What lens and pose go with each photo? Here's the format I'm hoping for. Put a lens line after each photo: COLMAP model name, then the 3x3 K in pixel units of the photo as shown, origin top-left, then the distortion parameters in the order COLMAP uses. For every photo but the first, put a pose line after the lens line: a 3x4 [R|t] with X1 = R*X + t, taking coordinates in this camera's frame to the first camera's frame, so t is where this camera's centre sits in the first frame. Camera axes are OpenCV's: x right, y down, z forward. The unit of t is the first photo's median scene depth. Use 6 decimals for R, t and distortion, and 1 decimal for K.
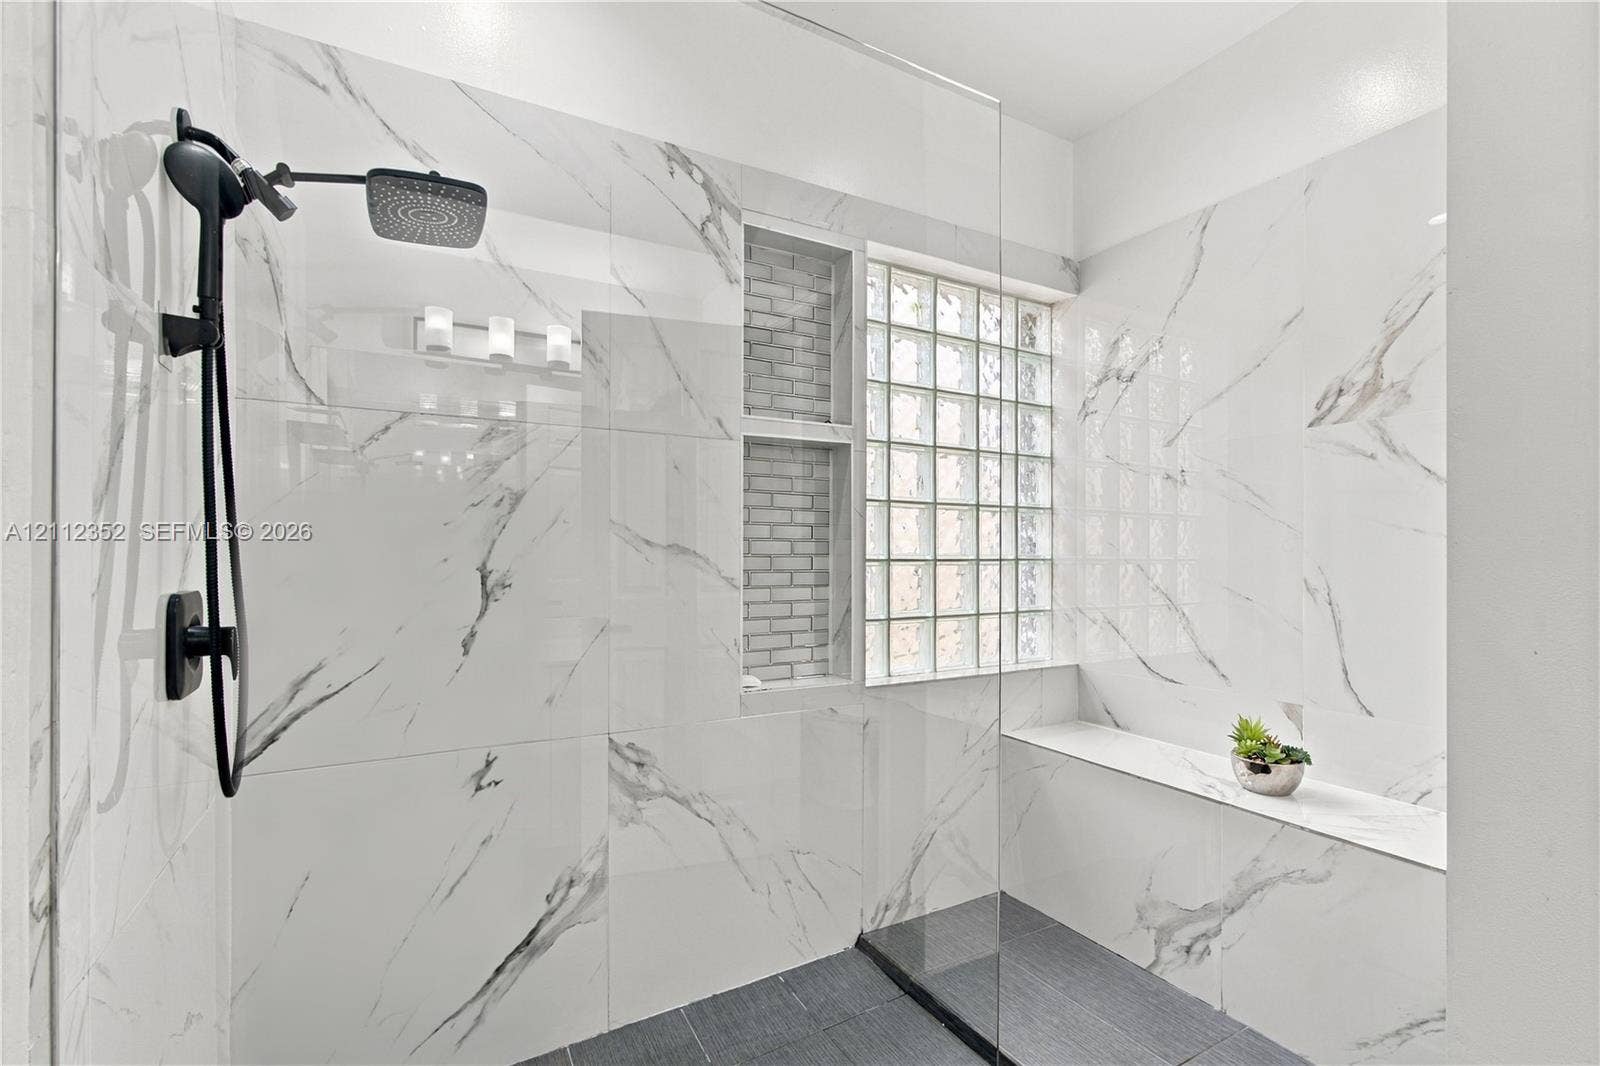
lens RADIAL K [[711.0, 0, 800.7], [0, 711.0, 551.3], [0, 0, 1]] dist [0.000018, -0.009719]
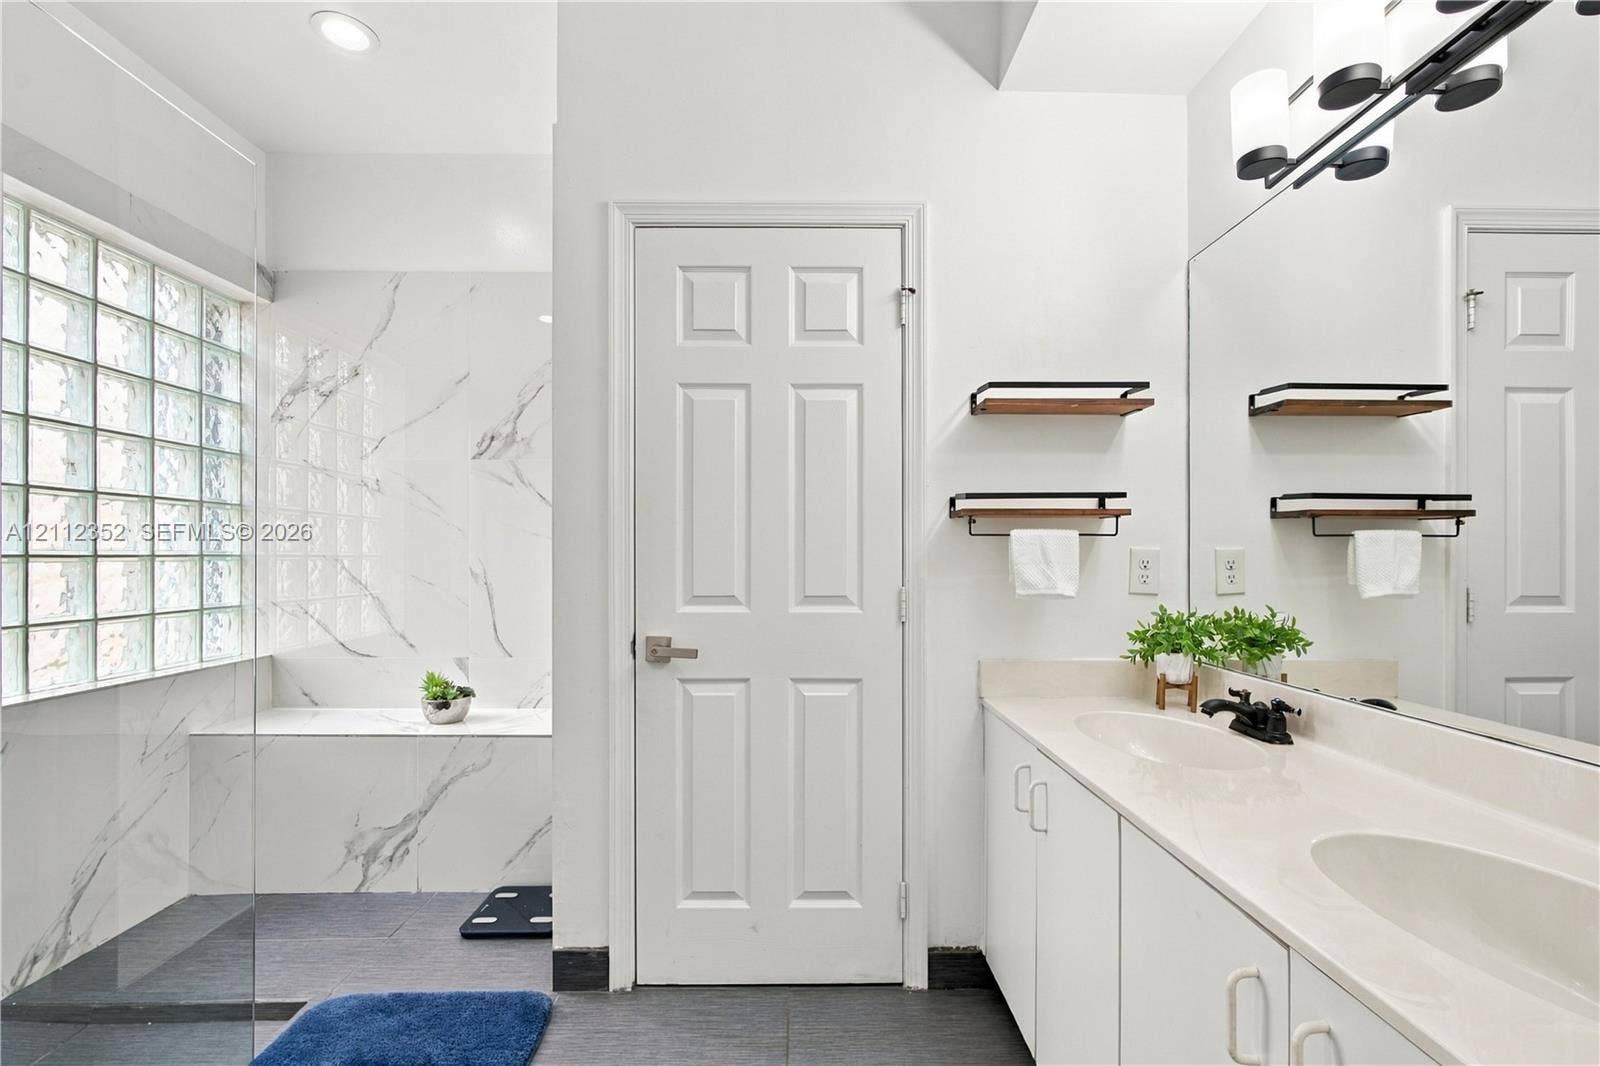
lens RADIAL K [[720.0, 0, 802.0], [0, 720.0, 550.4], [0, 0, 1]] dist [-0.000722, 0.008240]
pose [[0.469910, 0.000982, 0.882714, -0.204463], [-0.001044, 0.999999, -0.000557, 0.005046], [-0.882714, -0.000660, 0.469911, -0.214036]]
